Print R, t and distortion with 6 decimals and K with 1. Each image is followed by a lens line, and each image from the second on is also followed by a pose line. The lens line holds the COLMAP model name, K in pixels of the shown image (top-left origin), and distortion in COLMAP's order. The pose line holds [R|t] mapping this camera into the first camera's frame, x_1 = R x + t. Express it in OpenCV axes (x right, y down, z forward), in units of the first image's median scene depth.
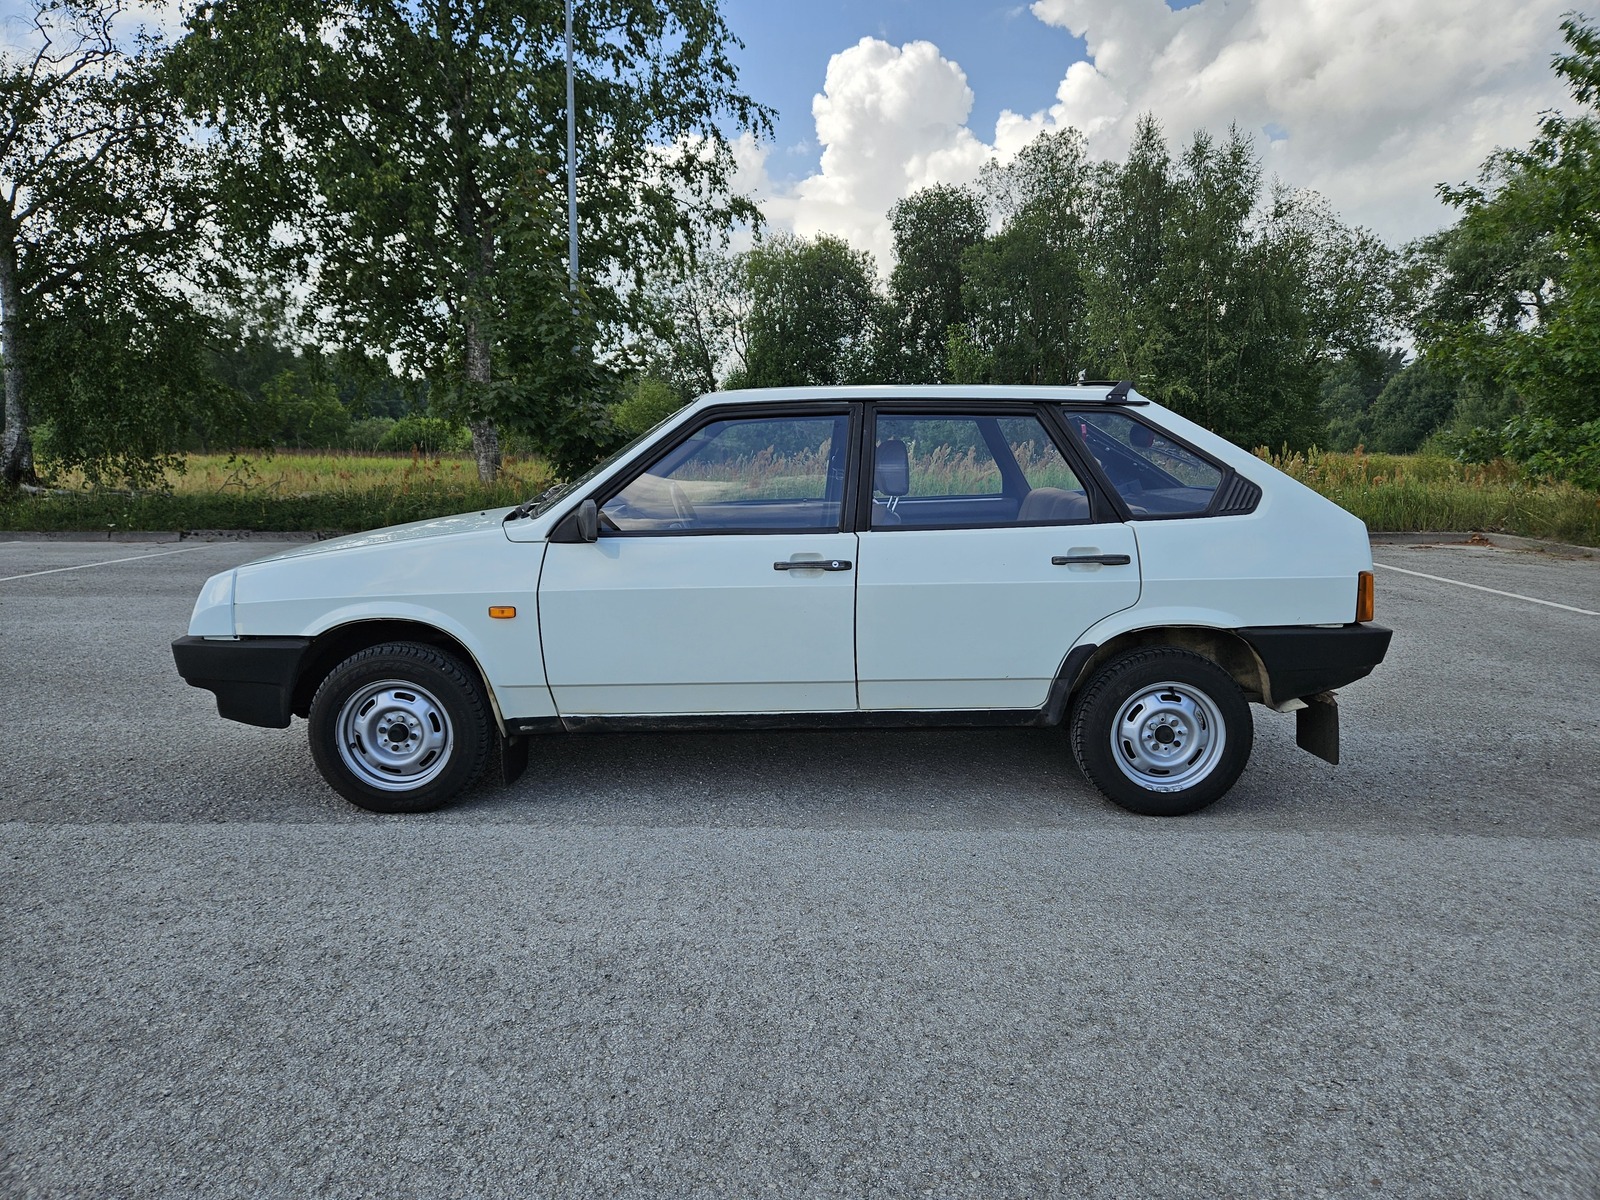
lens RADIAL K [[1081.5, 0, 786.6], [0, 1081.5, 571.1], [0, 0, 1]] dist [0.088990, -0.083002]
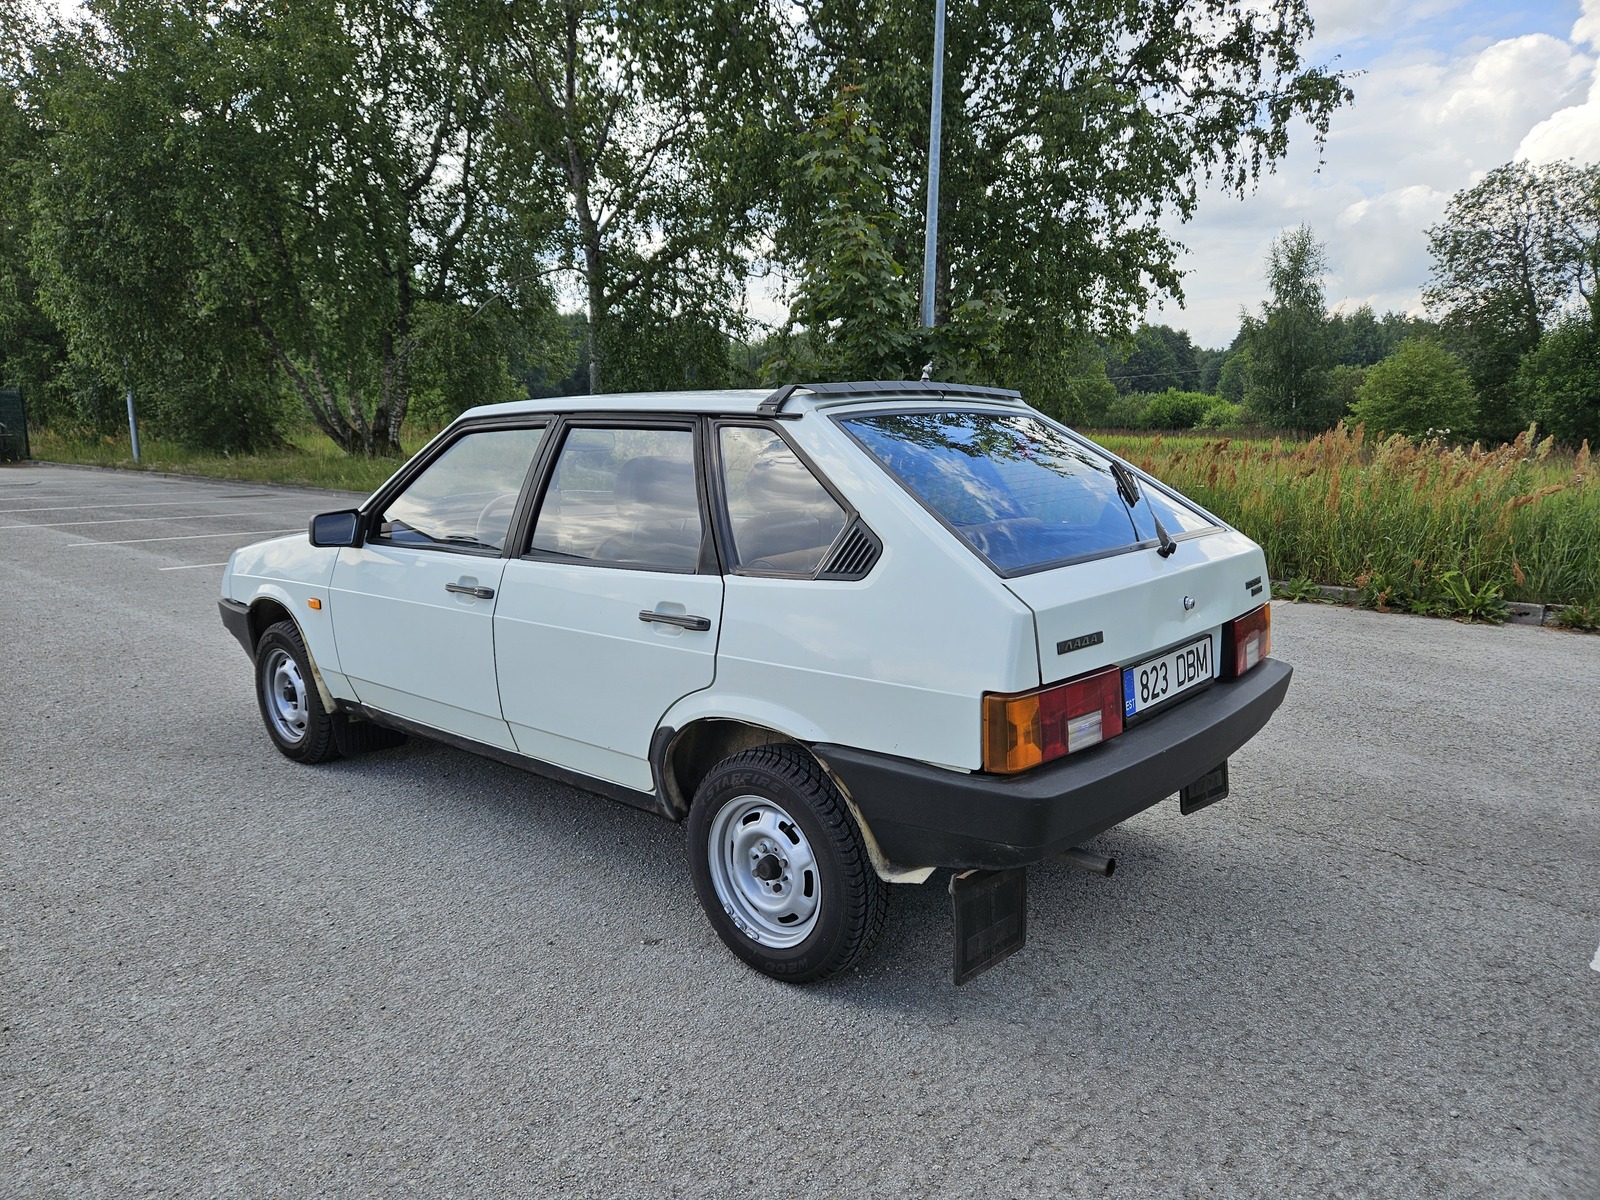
lens RADIAL K [[1081.5, 0, 786.6], [0, 1081.5, 571.1], [0, 0, 1]] dist [0.088990, -0.083002]
pose [[0.719492, 0.090402, -0.688591, 0.845526], [-0.072545, 0.995851, 0.054941, -0.090865], [0.690701, 0.010424, 0.723065, 0.488789]]
